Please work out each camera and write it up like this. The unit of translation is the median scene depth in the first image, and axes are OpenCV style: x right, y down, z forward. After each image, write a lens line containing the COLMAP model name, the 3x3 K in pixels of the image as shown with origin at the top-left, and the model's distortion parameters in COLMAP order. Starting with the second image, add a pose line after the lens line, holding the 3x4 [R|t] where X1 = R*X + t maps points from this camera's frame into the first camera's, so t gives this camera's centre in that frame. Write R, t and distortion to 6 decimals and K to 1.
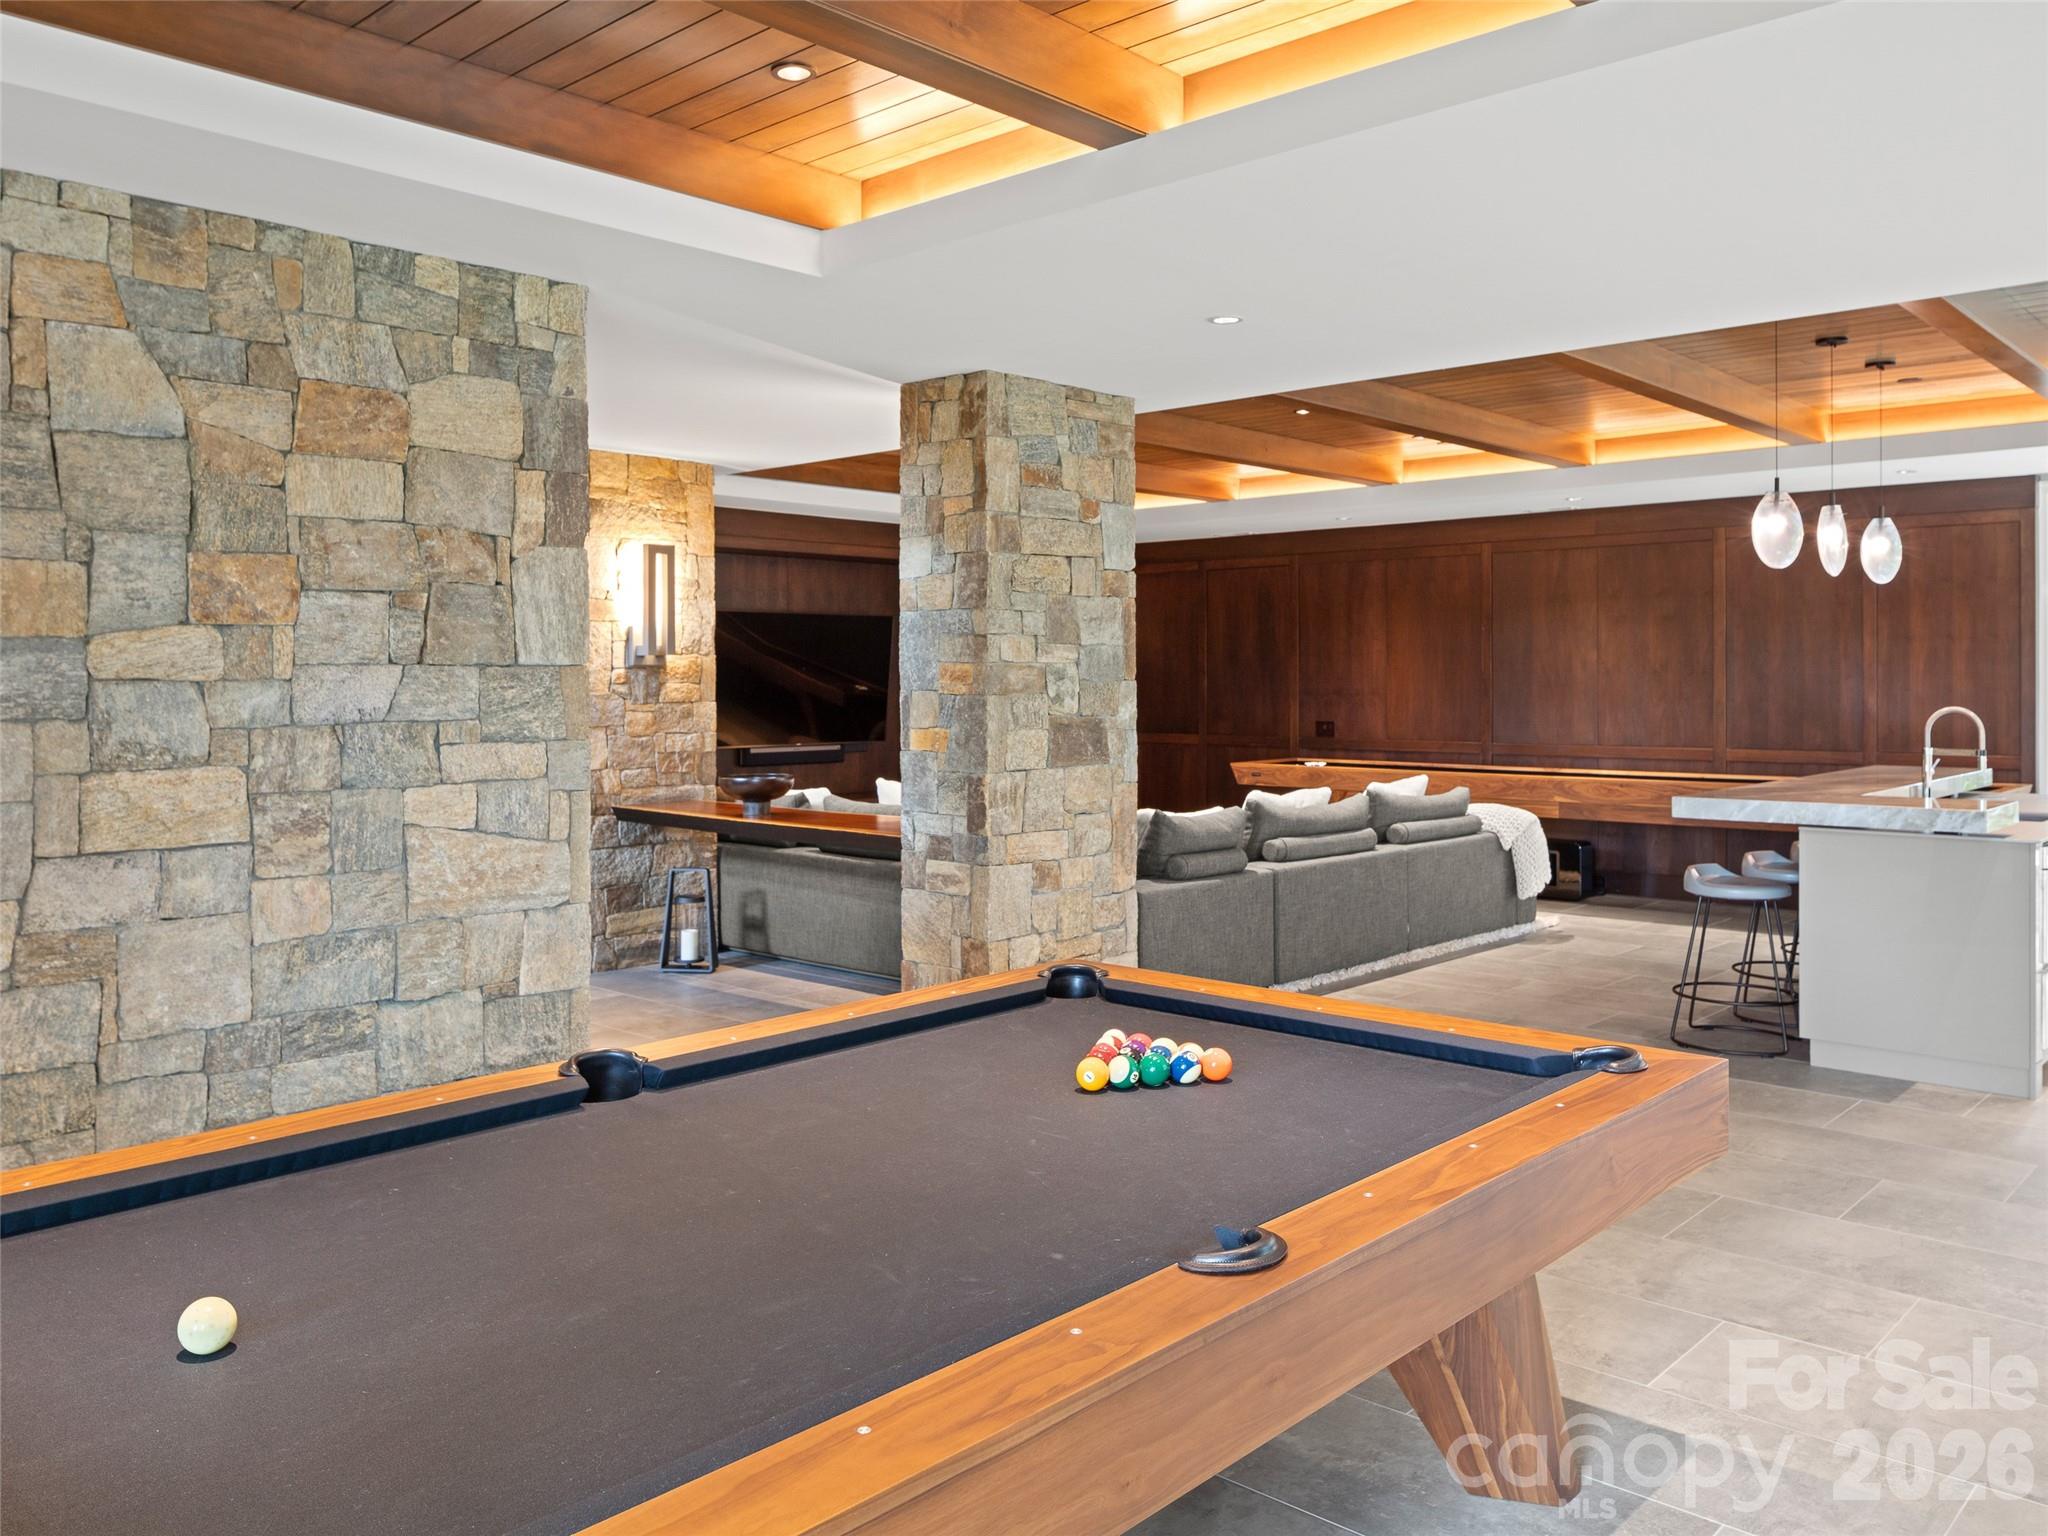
lens RADIAL K [[1570.4, 0, 1025.1], [0, 1570.4, 763.8], [0, 0, 1]] dist [-0.002852, -0.003027]
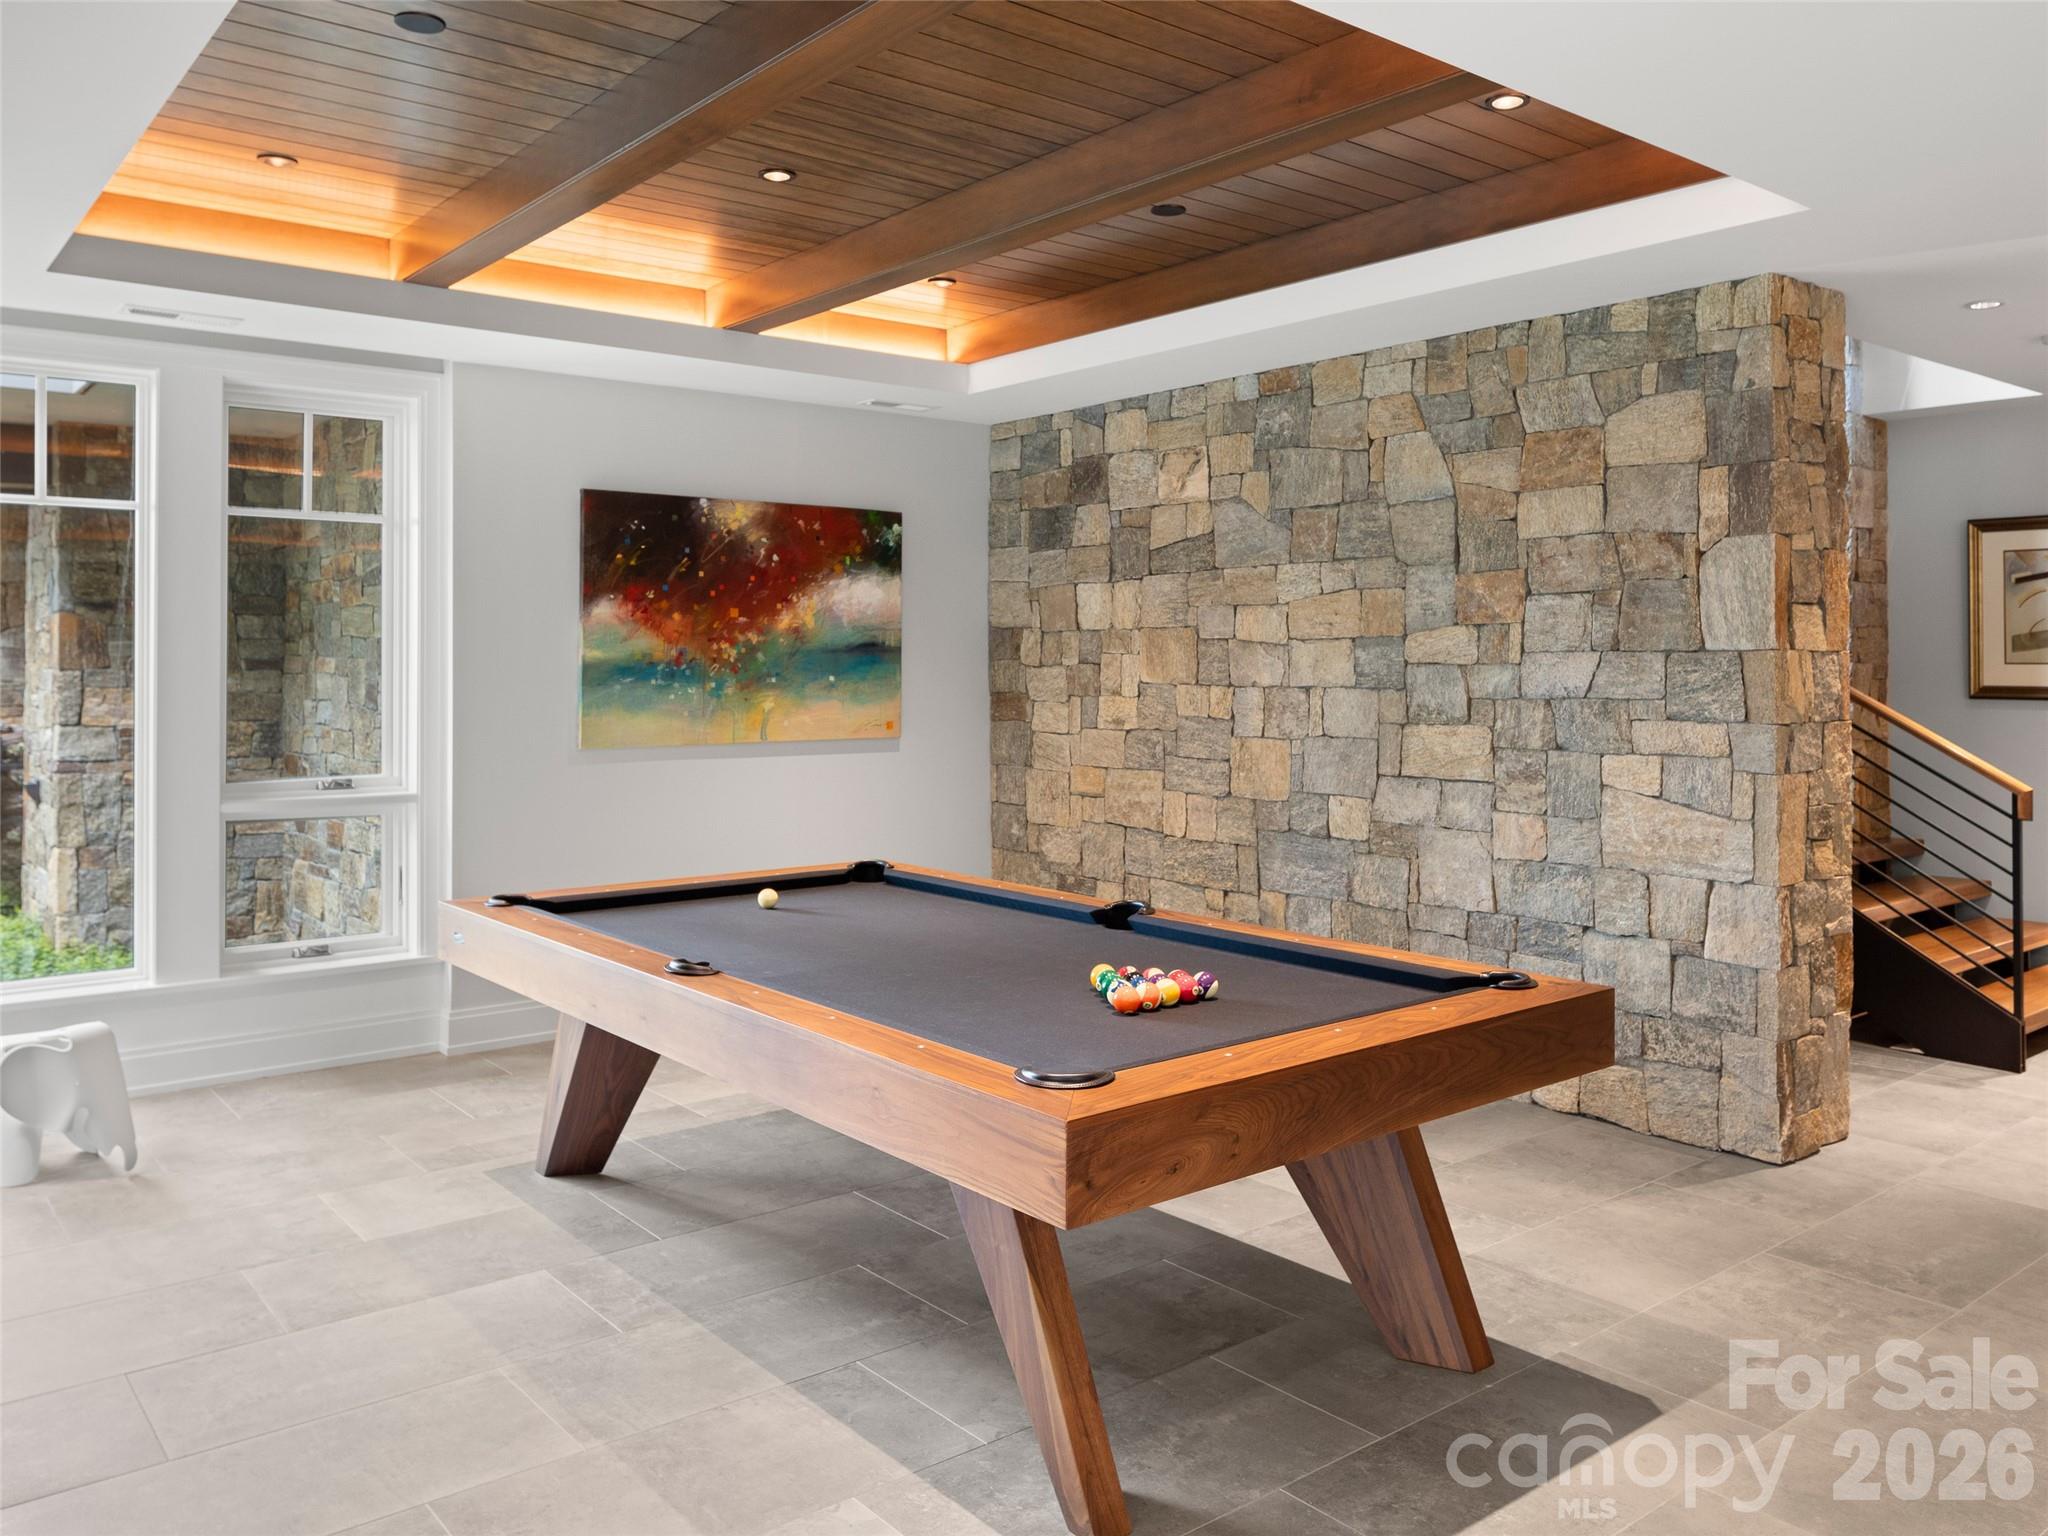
lens RADIAL K [[1570.4, 0, 1025.7], [0, 1570.4, 771.3], [0, 0, 1]] dist [-0.002852, -0.003027]
pose [[-0.137248, 0.070099, -0.988053, 0.869723], [-0.053403, 0.995518, 0.078047, -0.042619], [0.989096, 0.063477, -0.132889, 0.739870]]
